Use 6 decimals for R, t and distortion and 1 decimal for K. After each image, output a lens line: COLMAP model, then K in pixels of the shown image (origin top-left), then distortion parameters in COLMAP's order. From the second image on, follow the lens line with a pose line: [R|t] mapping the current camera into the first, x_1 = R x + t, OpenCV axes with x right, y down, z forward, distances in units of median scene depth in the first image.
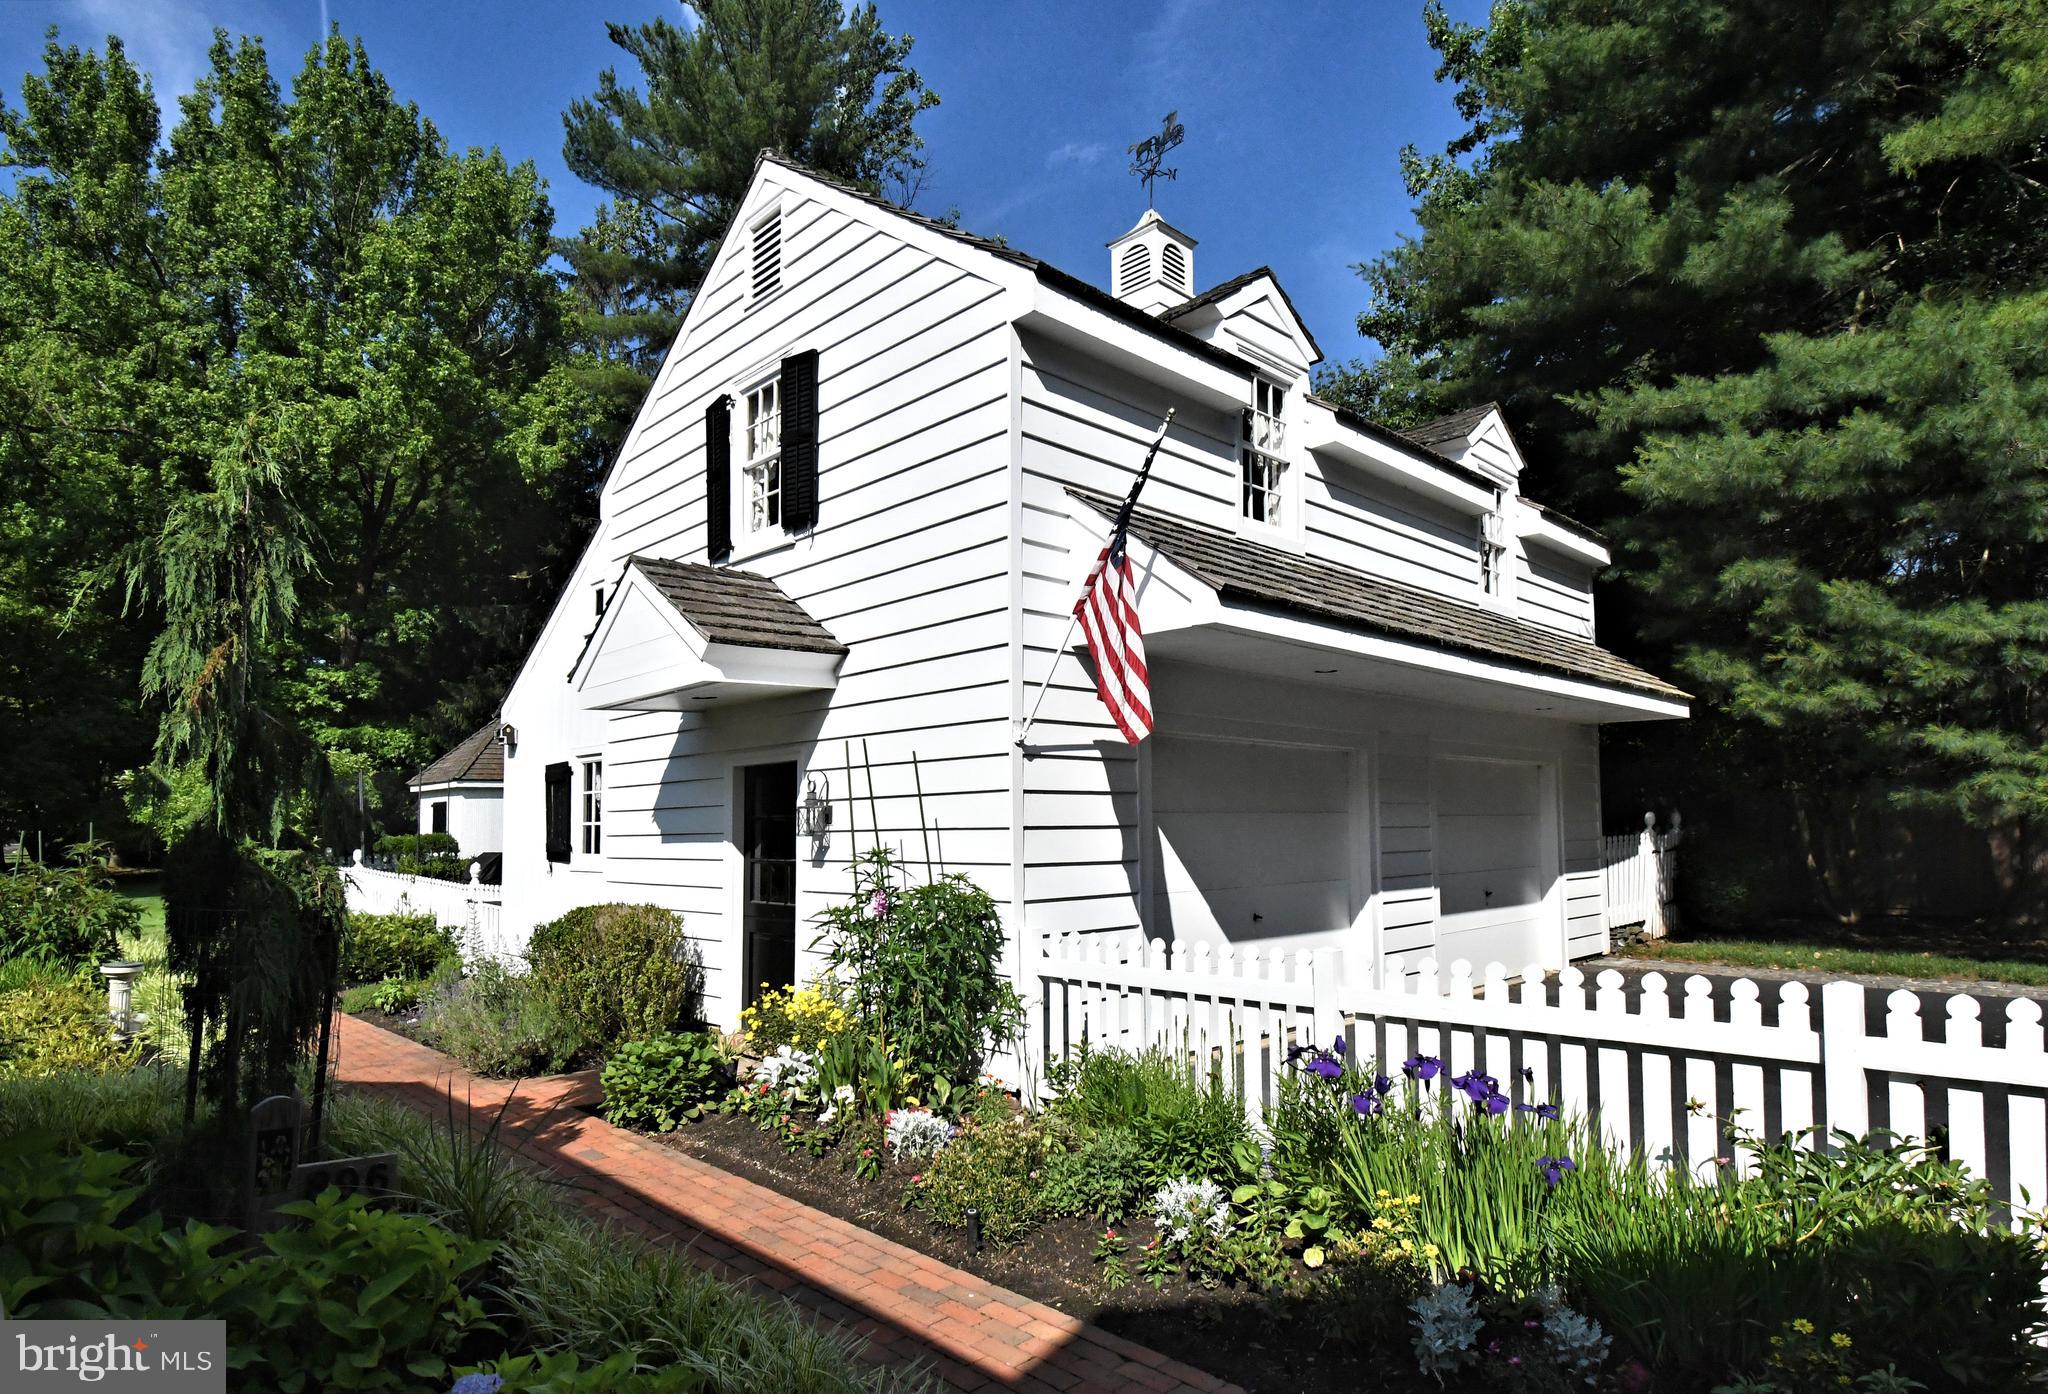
lens RADIAL K [[1116.0, 0, 1005.3], [0, 1116.0, 768.7], [0, 0, 1]] dist [-0.006196, -0.010368]
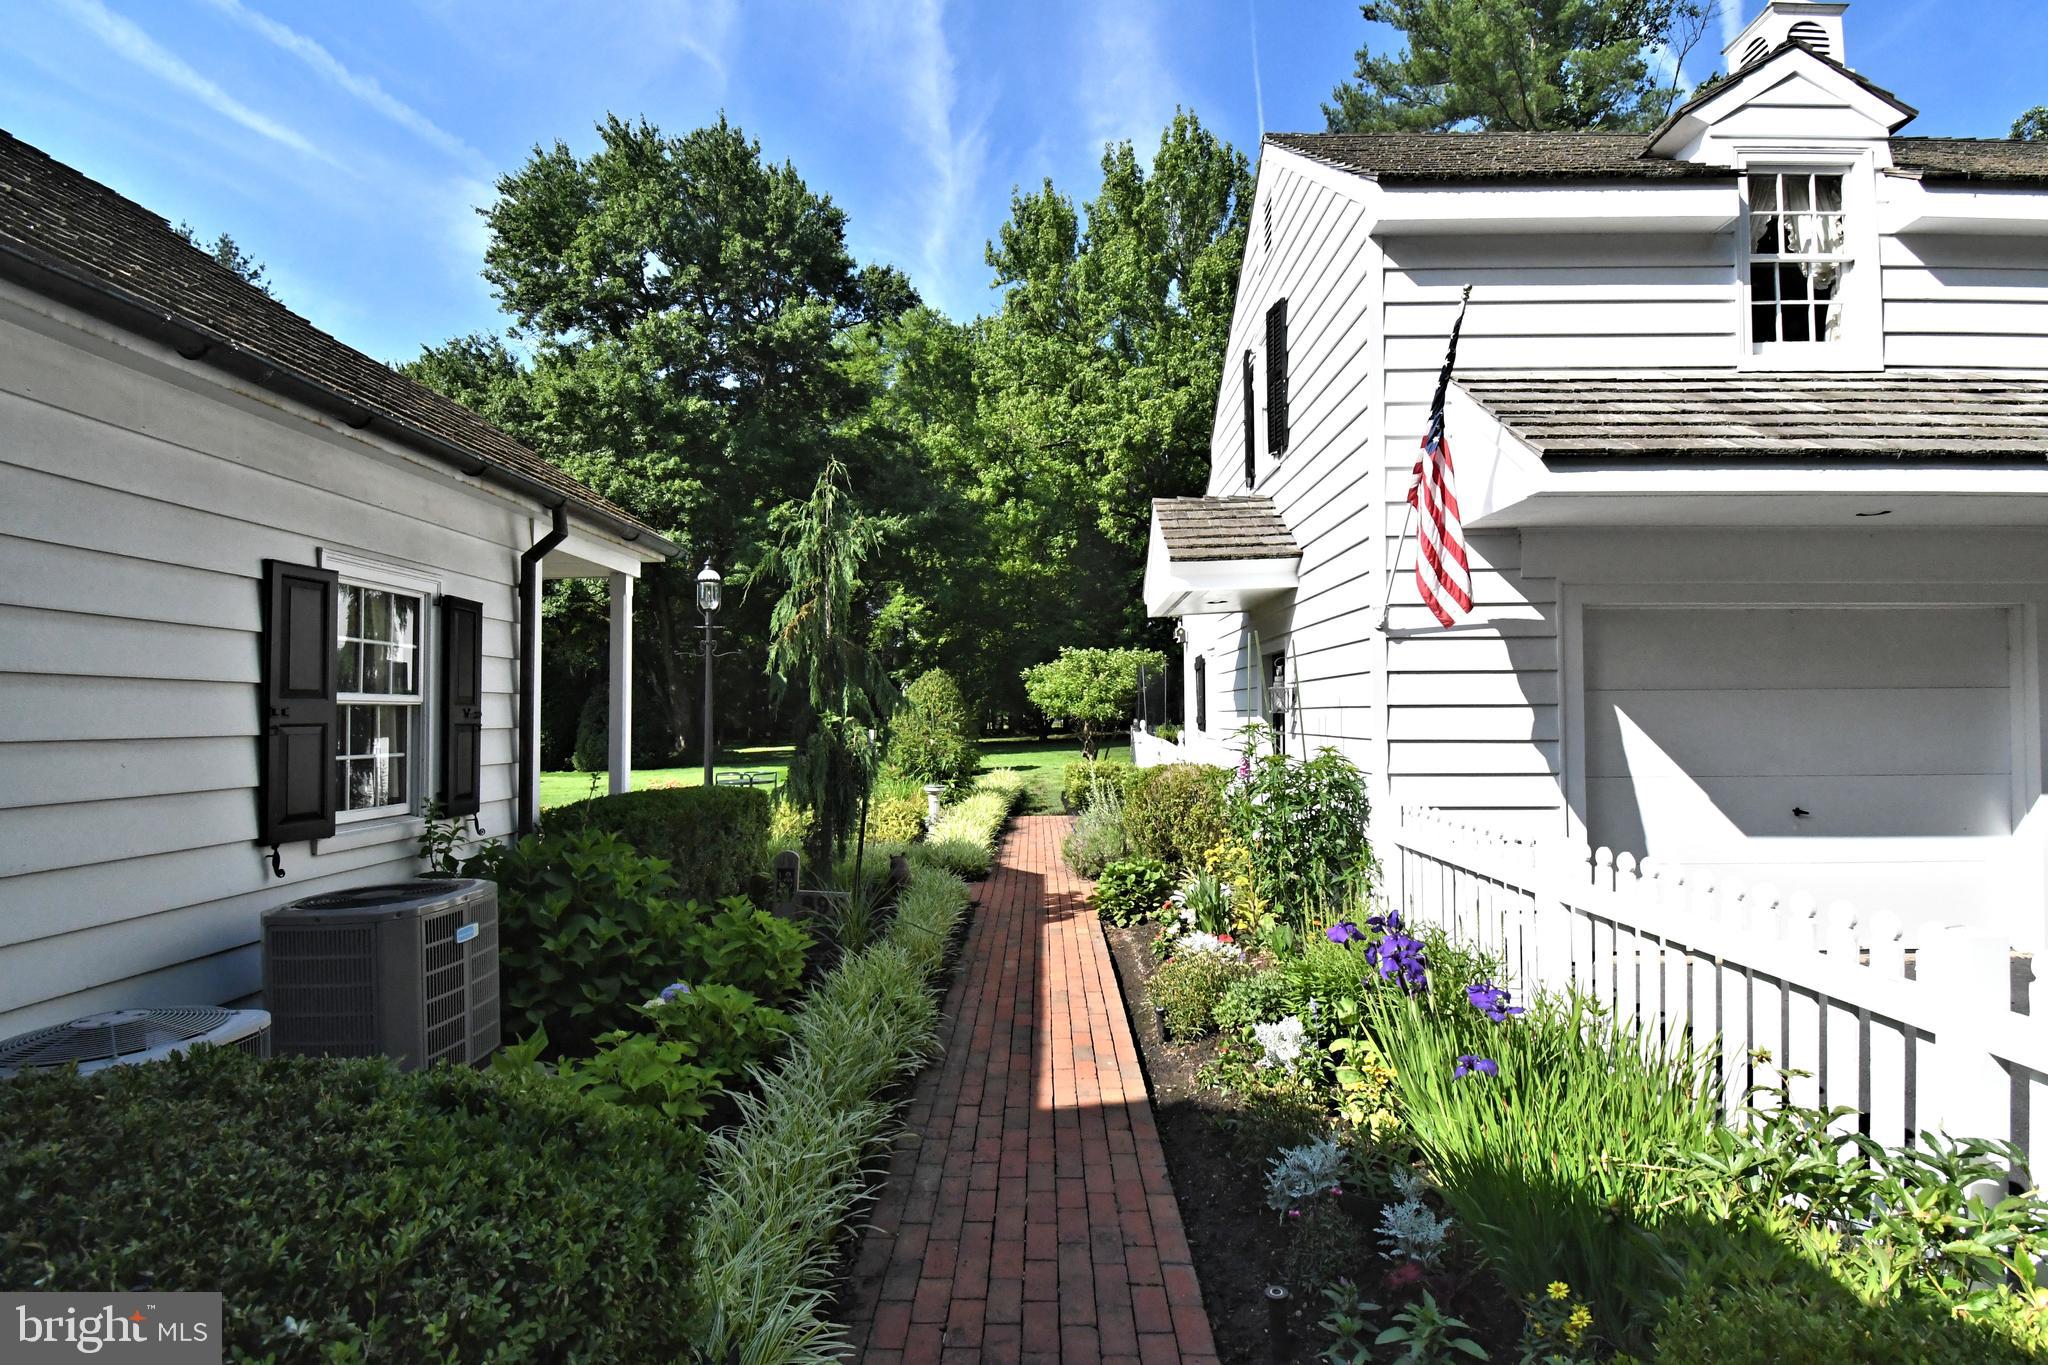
lens RADIAL K [[960.1, 0, 1025.5], [0, 960.1, 702.5], [0, 0, 1]] dist [-0.010985, -0.009443]
pose [[0.705679, 0.000780, -0.708531, 0.322132], [0.034573, 0.998770, 0.035533, 0.003182], [0.707688, -0.049571, 0.704784, 0.071730]]
